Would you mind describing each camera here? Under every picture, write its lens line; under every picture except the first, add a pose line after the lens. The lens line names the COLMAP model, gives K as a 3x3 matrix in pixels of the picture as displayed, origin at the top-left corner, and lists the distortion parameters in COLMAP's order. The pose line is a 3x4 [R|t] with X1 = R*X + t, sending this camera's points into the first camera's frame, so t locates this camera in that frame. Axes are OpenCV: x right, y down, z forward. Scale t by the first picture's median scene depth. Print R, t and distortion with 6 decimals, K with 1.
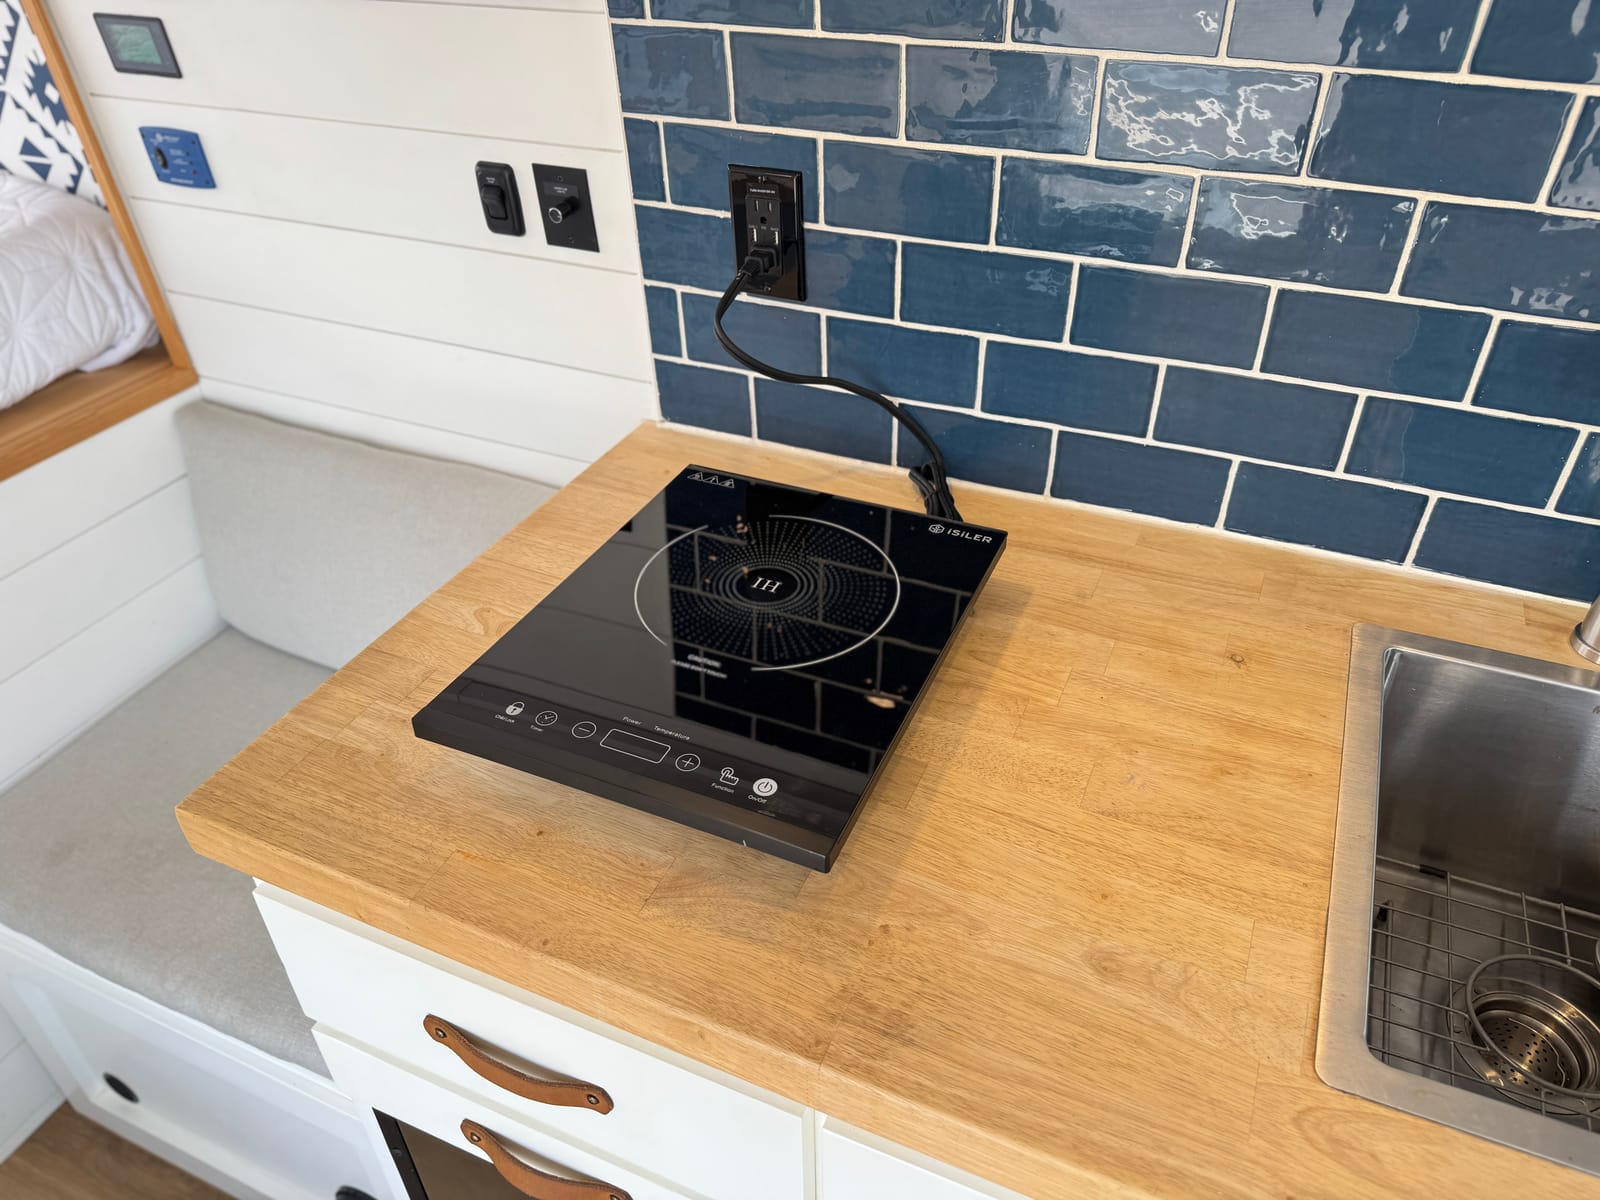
lens RADIAL K [[1141.9, 0, 799.9], [0, 1141.9, 594.1], [0, 0, 1]] dist [0.034802, -0.049861]
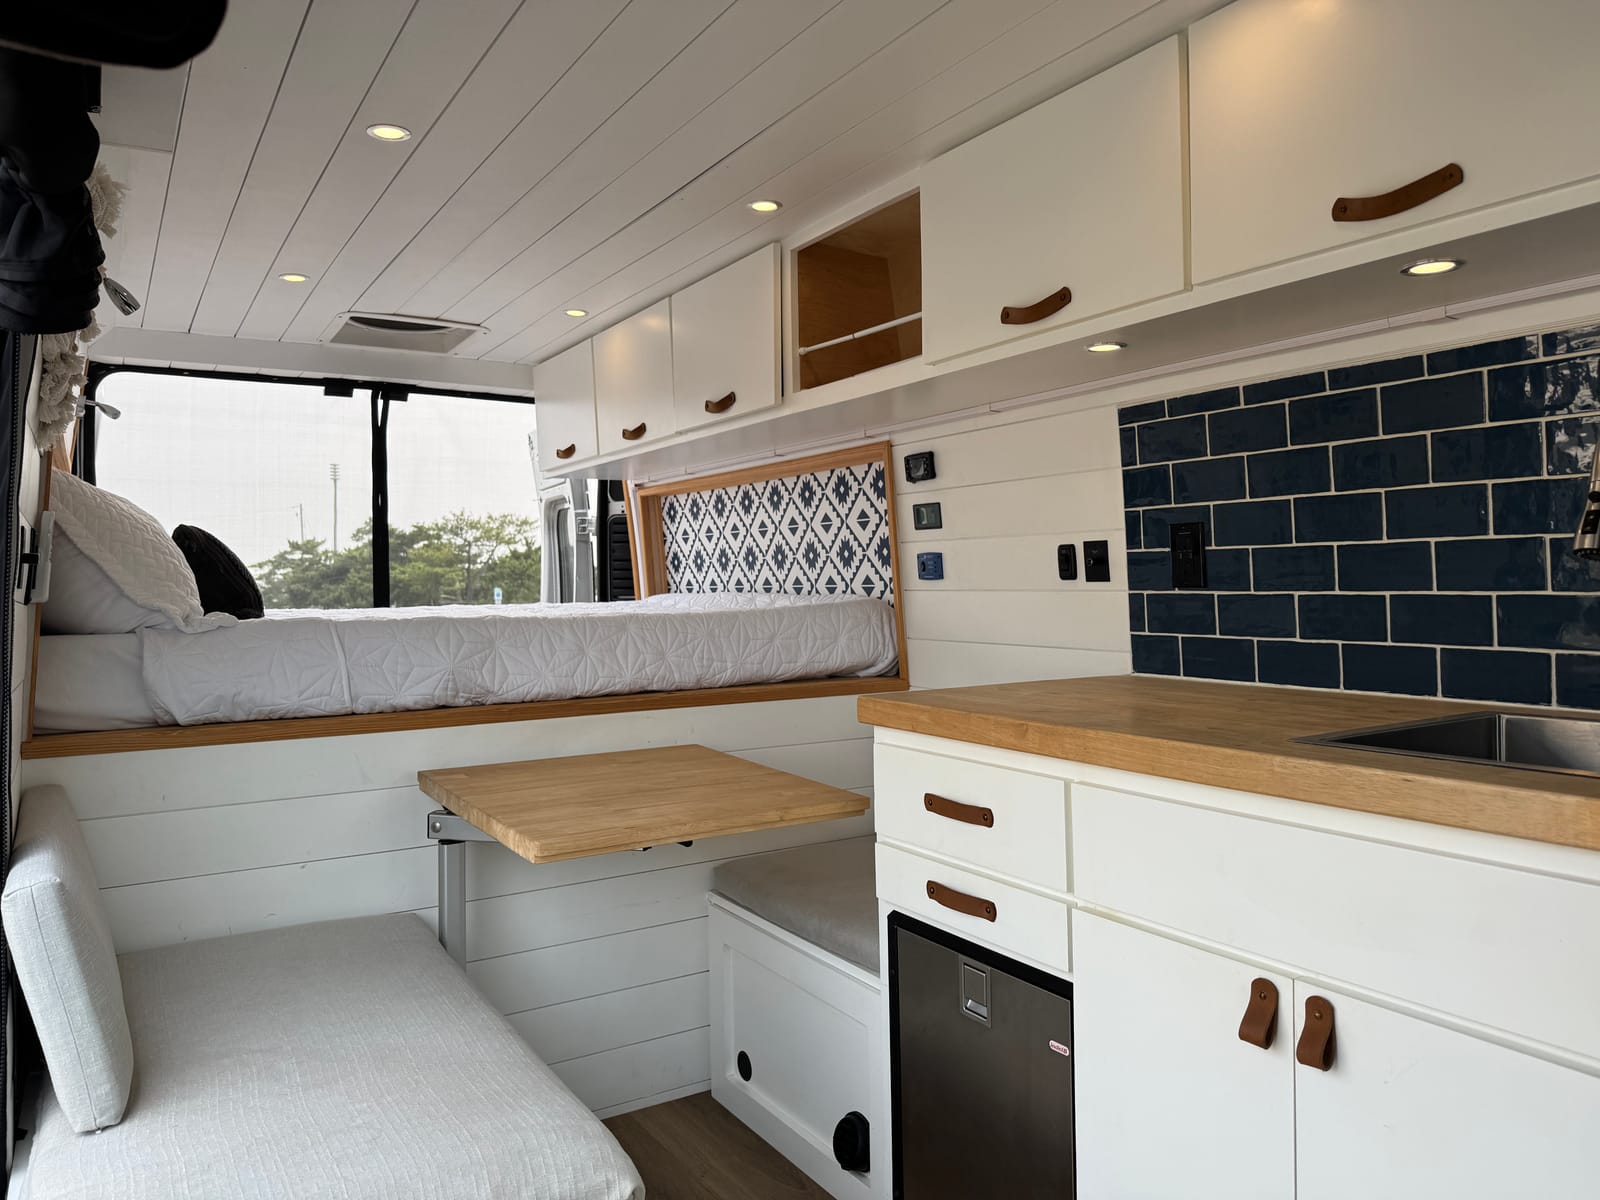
lens RADIAL K [[1141.9, 0, 761.8], [0, 1141.9, 573.3], [0, 0, 1]] dist [0.034802, -0.049861]
pose [[0.808319, -0.003821, -0.588733, 0.557693], [-0.336470, 0.817585, -0.467273, 0.905758], [0.483124, 0.575796, 0.659583, -0.658843]]
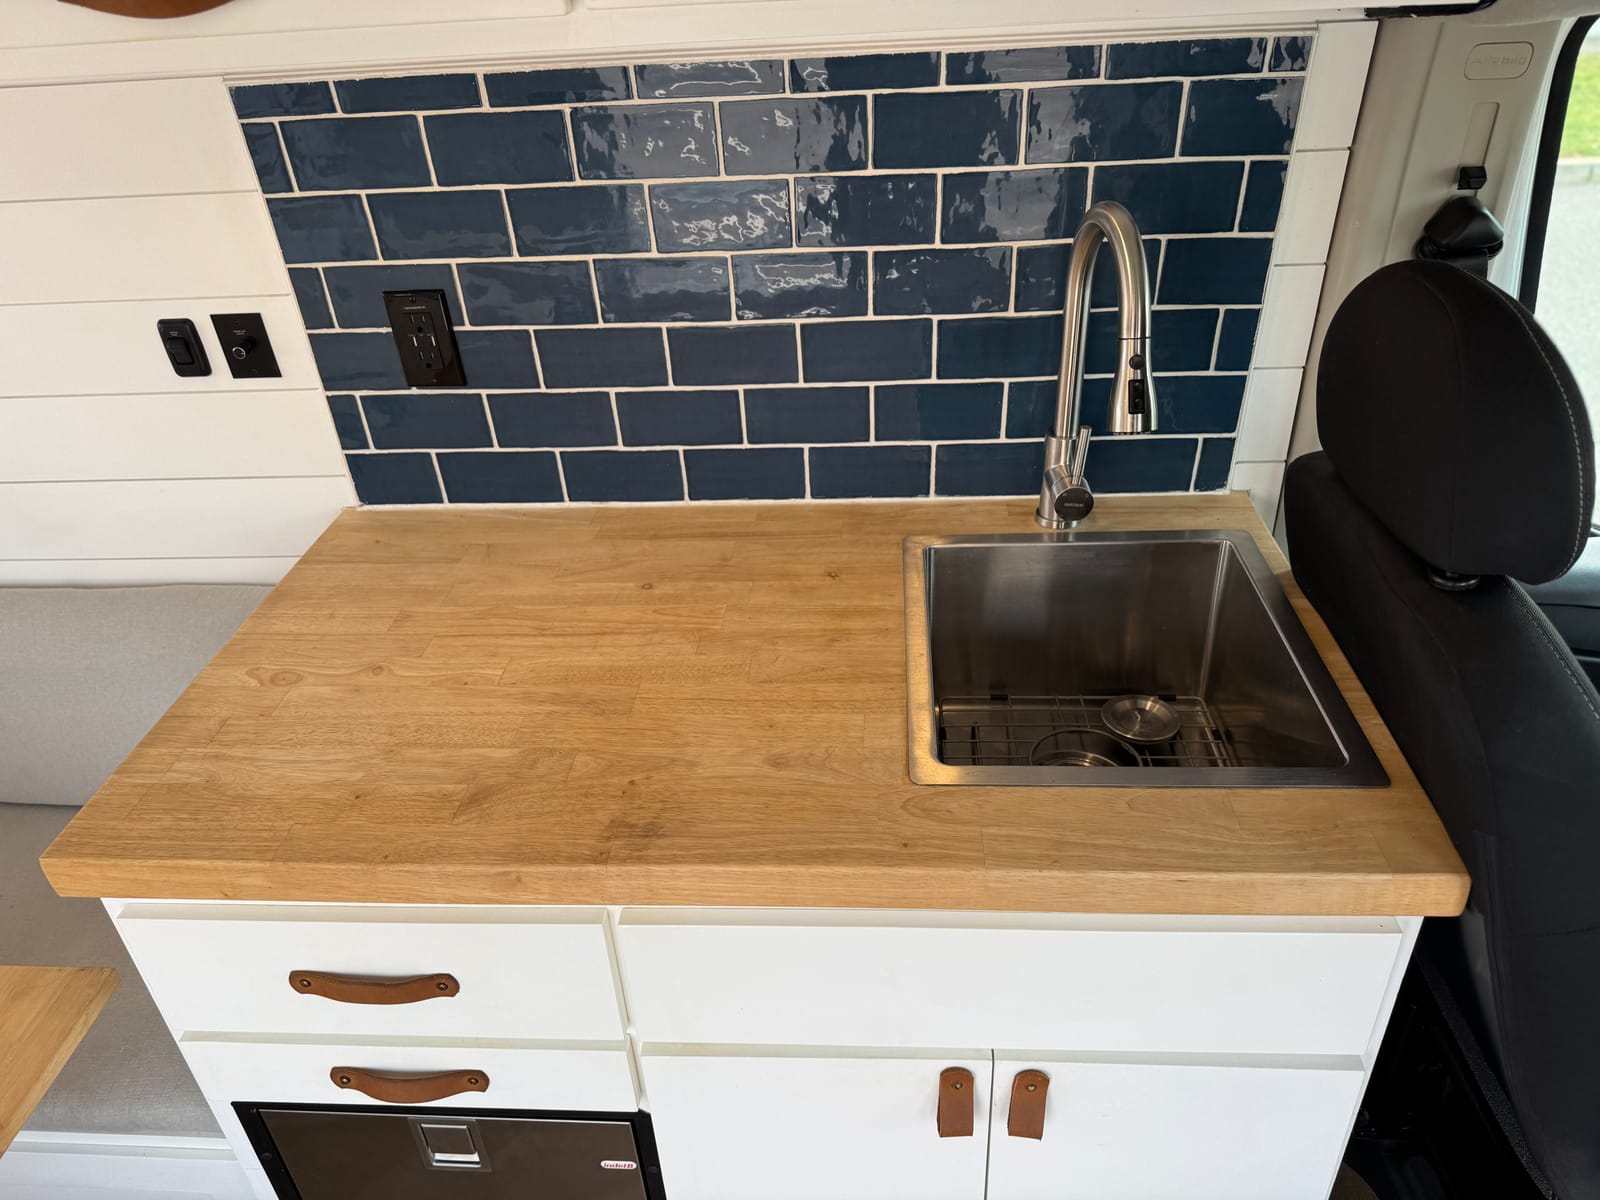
lens RADIAL K [[1141.9, 0, 806.7], [0, 1141.9, 580.8], [0, 0, 1]] dist [0.034802, -0.049861]
pose [[0.935789, -0.207421, 0.285088, -0.052144], [0.231684, 0.971302, -0.053804, 0.117956], [-0.265747, 0.116400, 0.956990, -0.318032]]
